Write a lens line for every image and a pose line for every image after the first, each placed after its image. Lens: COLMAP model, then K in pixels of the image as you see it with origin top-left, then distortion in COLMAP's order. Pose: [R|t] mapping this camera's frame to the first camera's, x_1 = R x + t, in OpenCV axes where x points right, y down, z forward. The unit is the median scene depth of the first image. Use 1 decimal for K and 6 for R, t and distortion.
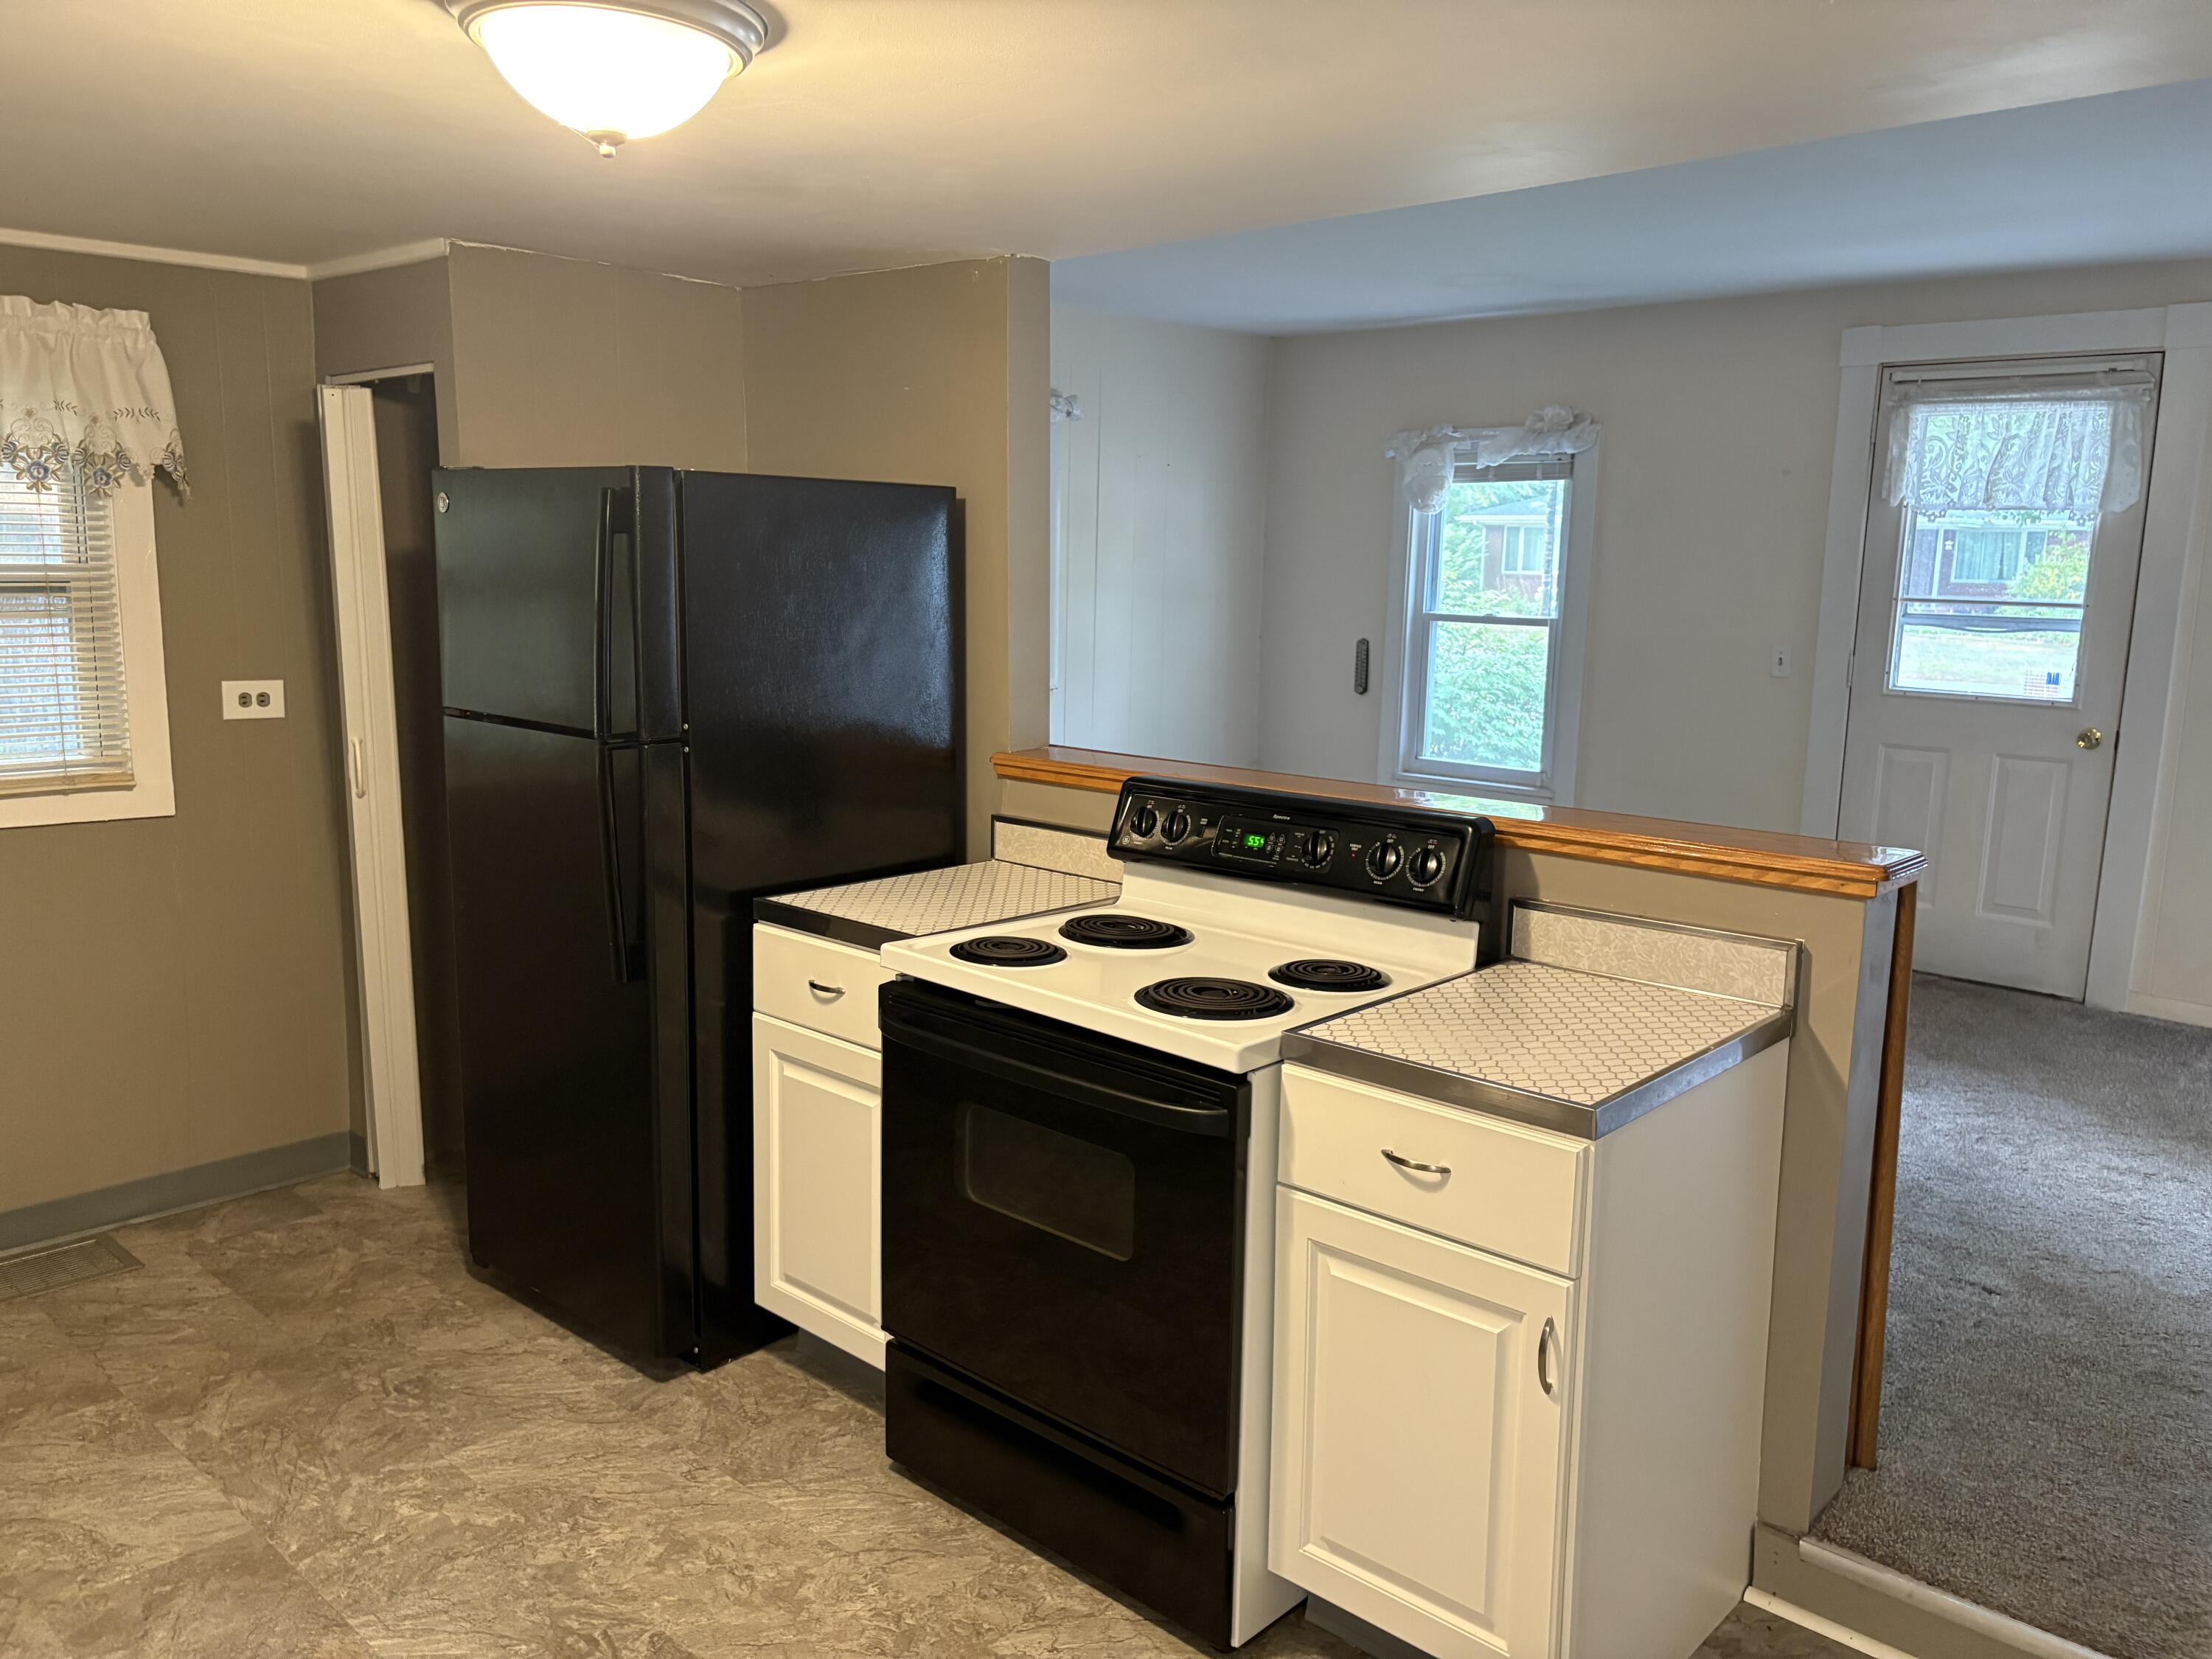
lens RADIAL K [[1691.8, 0, 1106.0], [0, 1691.8, 829.5], [0, 0, 1]] dist [-0.008167, -0.004929]
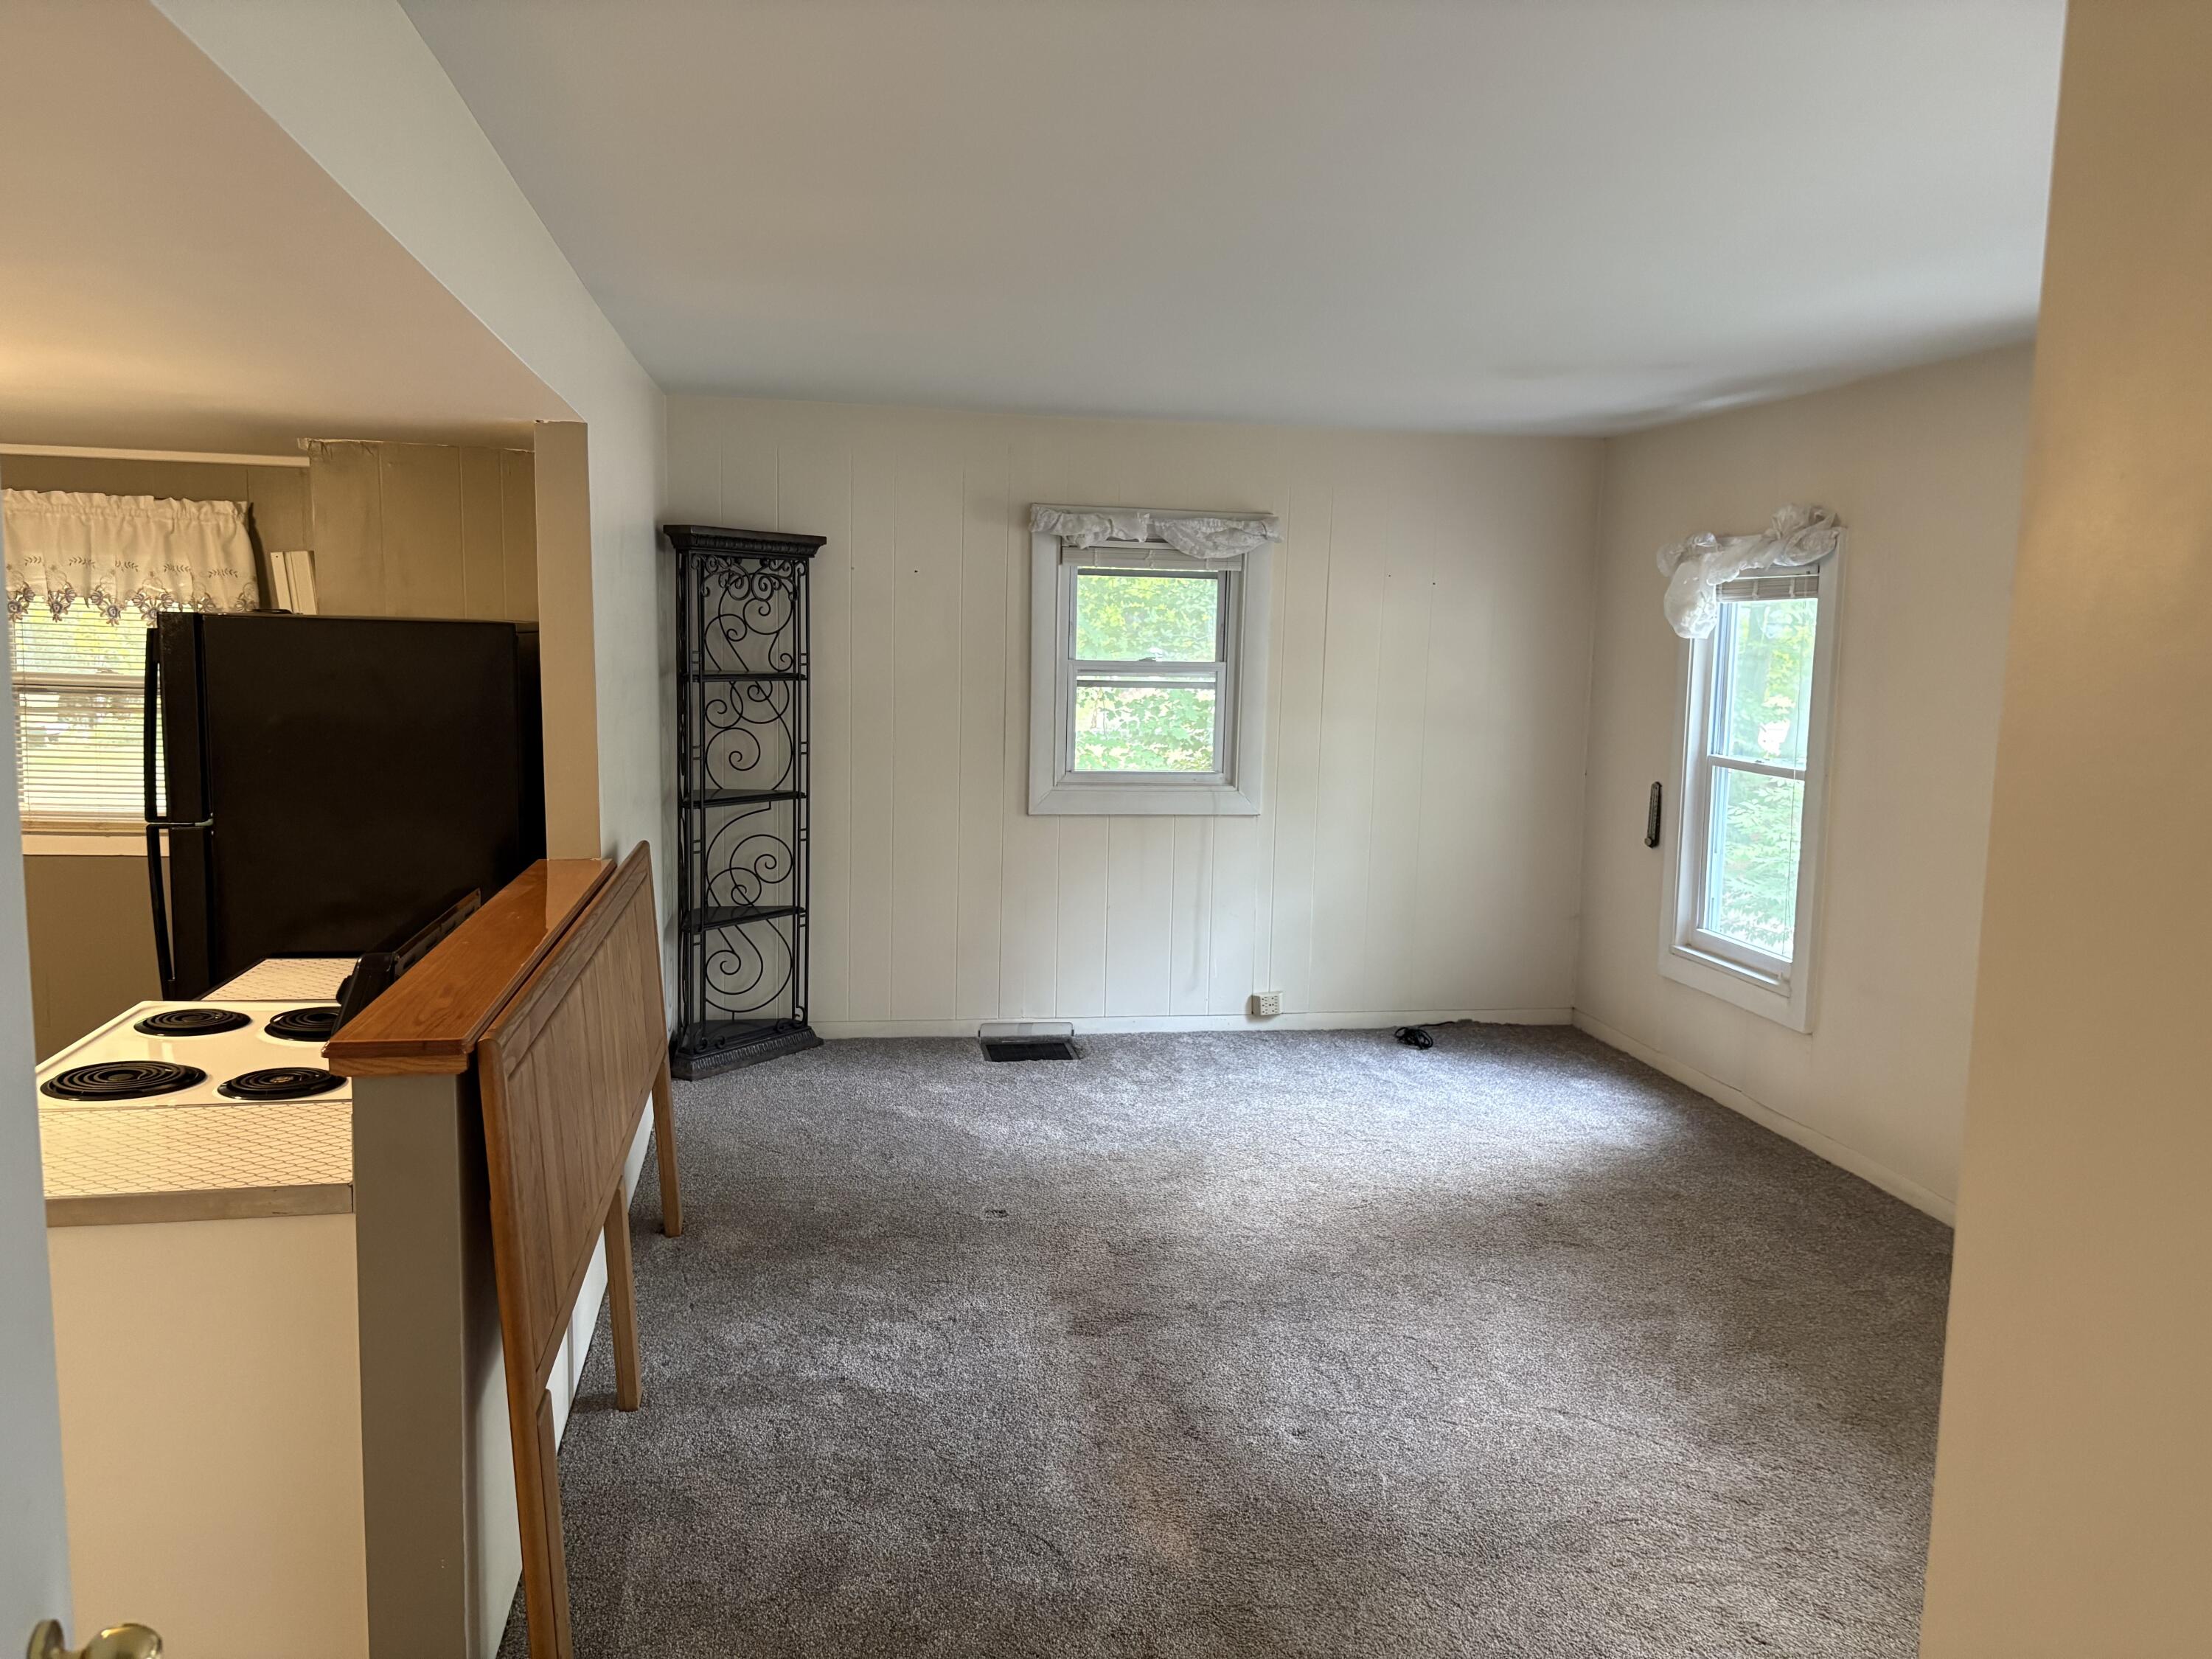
lens RADIAL K [[1690.8, 0, 1106.0], [0, 1690.8, 829.5], [0, 0, 1]] dist [0.004966, 0.002149]
pose [[0.800600, 0.069628, -0.595140, 0.481196], [-0.107984, 0.993729, -0.029002, -0.039480], [0.589389, 0.087485, 0.803099, 0.173700]]
